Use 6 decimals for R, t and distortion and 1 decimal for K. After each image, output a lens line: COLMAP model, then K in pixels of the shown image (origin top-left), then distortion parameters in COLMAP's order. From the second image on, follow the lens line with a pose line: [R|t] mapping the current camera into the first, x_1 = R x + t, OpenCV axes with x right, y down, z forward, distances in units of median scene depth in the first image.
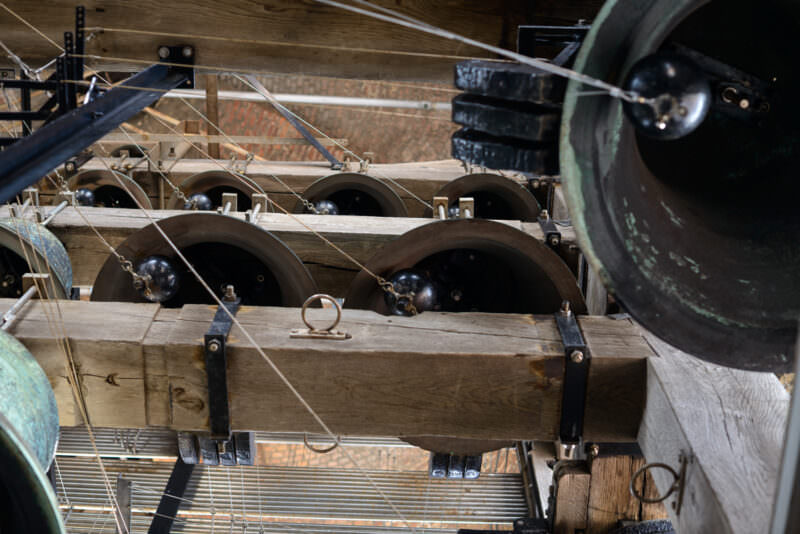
lens RADIAL K [[1208.8, 0, 400.0], [0, 1208.8, 267.0], [0, 0, 1]] dist [-0.084057, 0.025876]
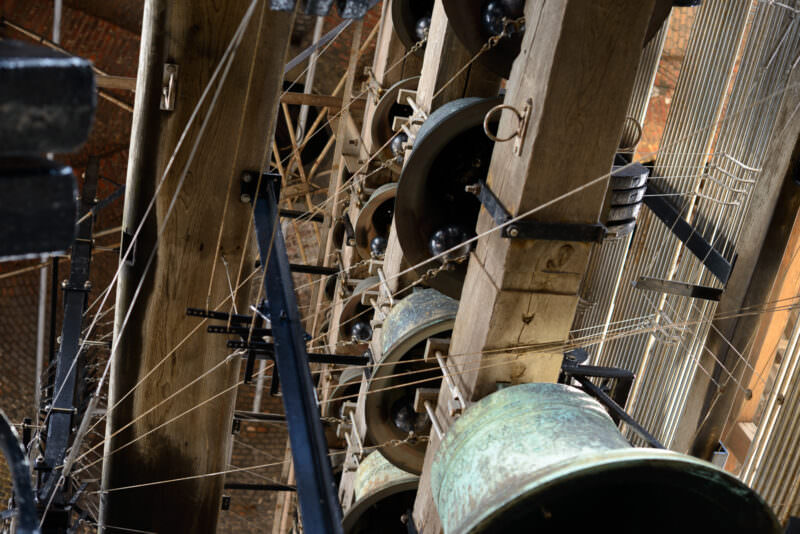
lens RADIAL K [[1208.8, 0, 400.0], [0, 1208.8, 267.0], [0, 0, 1]] dist [-0.084057, 0.025876]
pose [[0.147720, -0.908690, -0.390463, 0.202020], [0.982443, 0.180301, -0.047922, 0.022293], [0.113947, -0.376529, 0.919371, -0.004970]]
